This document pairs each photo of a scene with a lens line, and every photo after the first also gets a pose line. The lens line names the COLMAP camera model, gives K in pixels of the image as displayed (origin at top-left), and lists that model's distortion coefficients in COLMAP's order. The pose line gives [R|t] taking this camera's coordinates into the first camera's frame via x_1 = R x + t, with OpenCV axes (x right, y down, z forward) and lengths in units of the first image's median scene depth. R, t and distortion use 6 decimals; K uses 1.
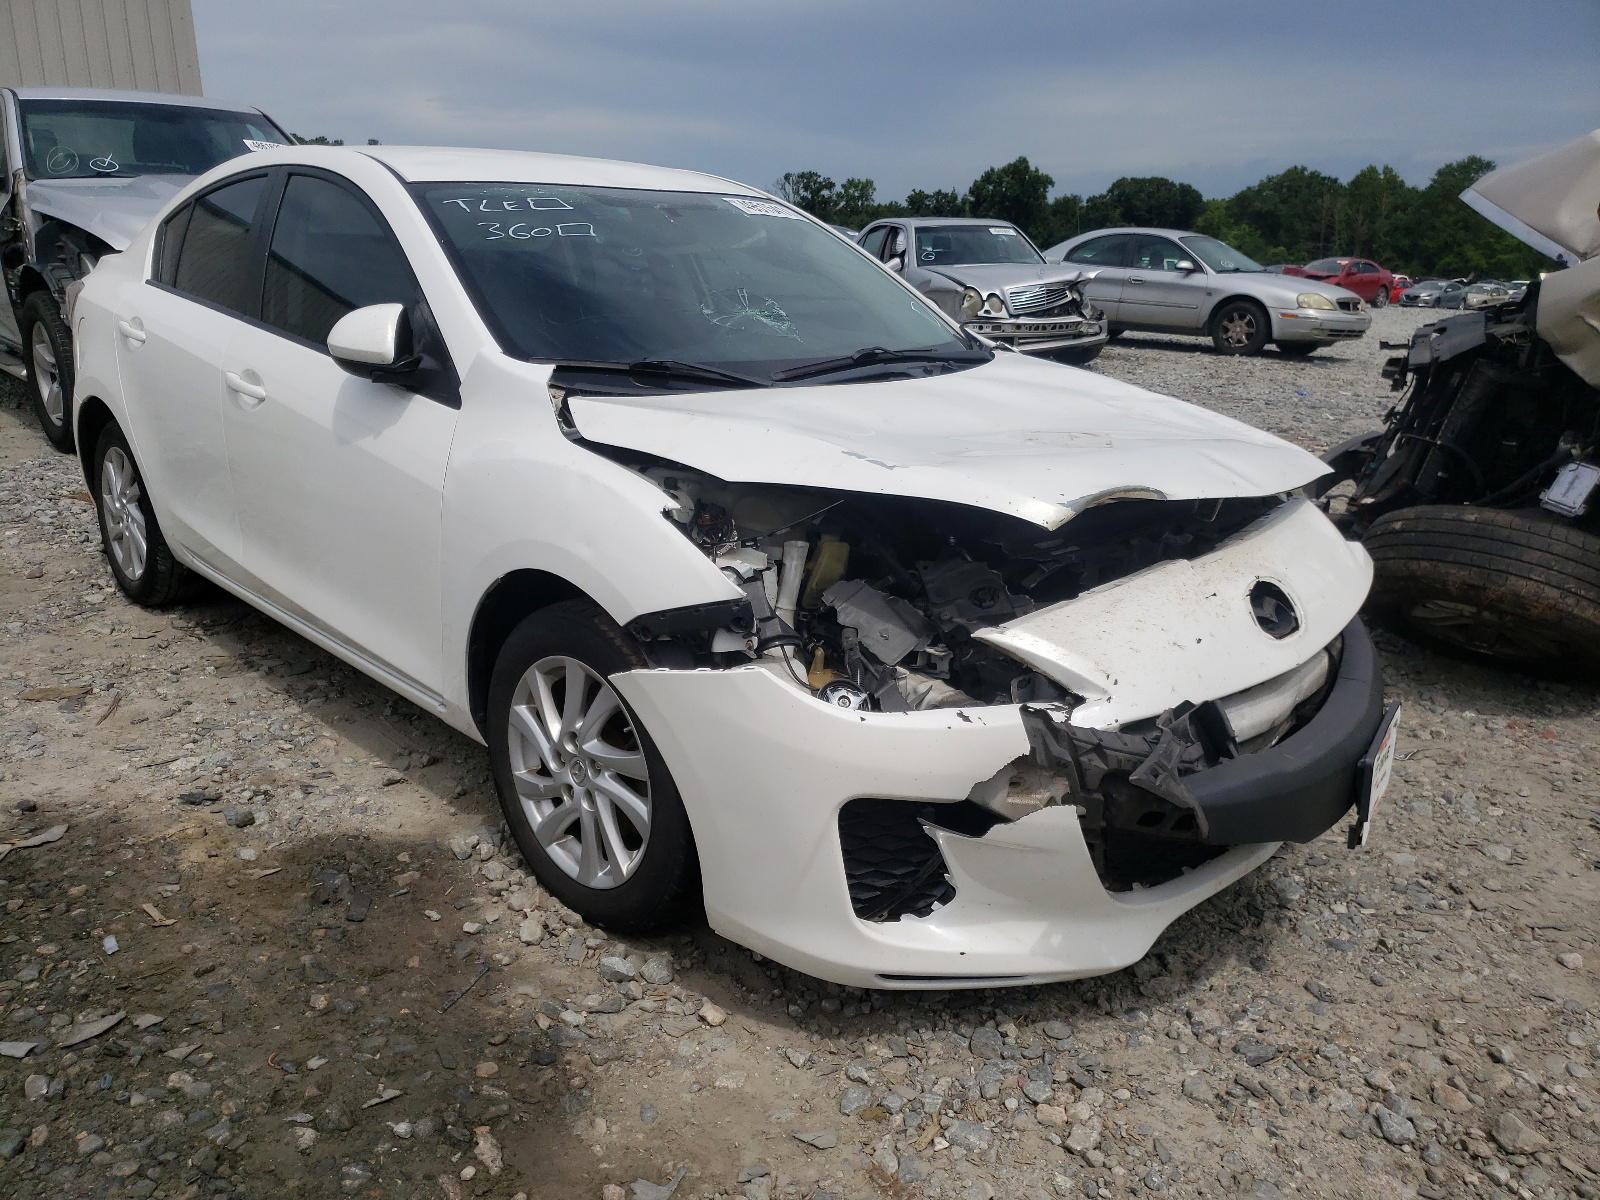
lens RADIAL K [[1222.1, 0, 800.0], [0, 1222.1, 600.0], [0, 0, 1]] dist [0.010406, 0.008052]
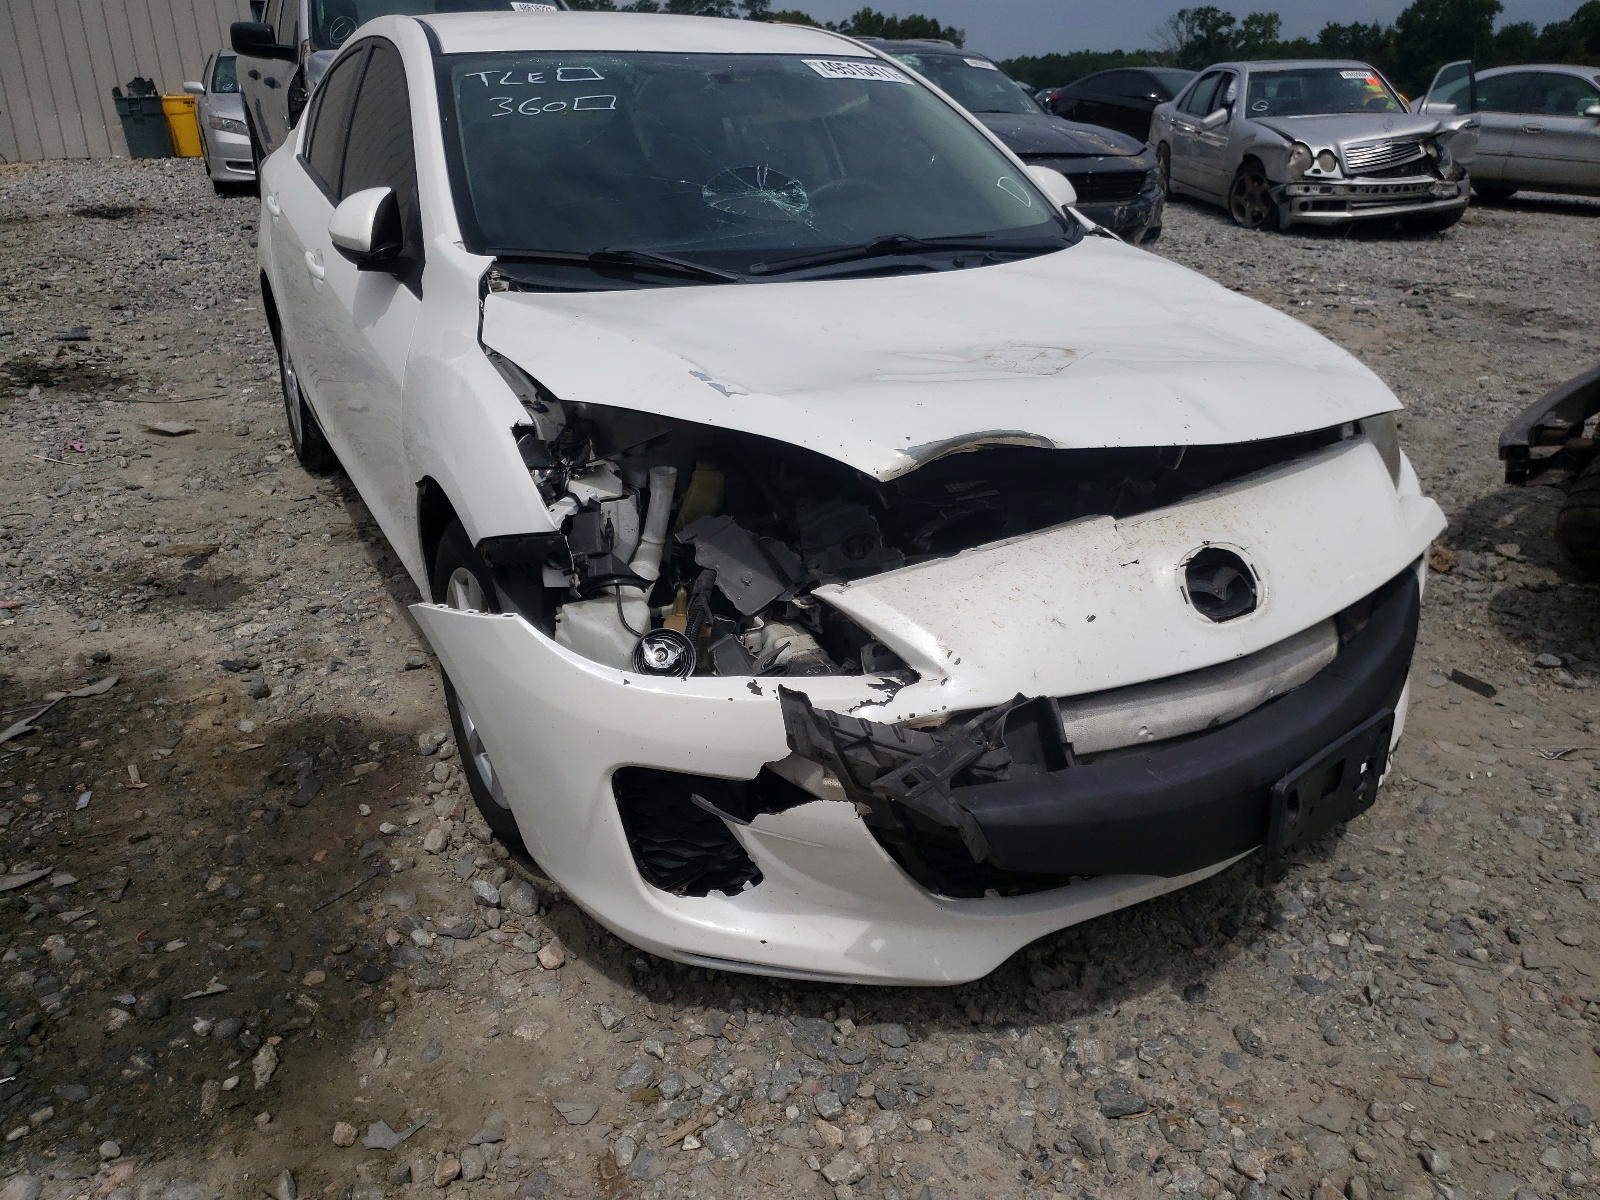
lens RADIAL K [[1229.8, 0, 800.0], [0, 1229.8, 600.0], [0, 0, 1]] dist [0.017342, -0.000354]
pose [[0.963861, 0.085830, -0.252202, 0.325005], [-0.058770, 0.991861, 0.112950, -0.058456], [0.259844, -0.094046, 0.961060, 0.139590]]
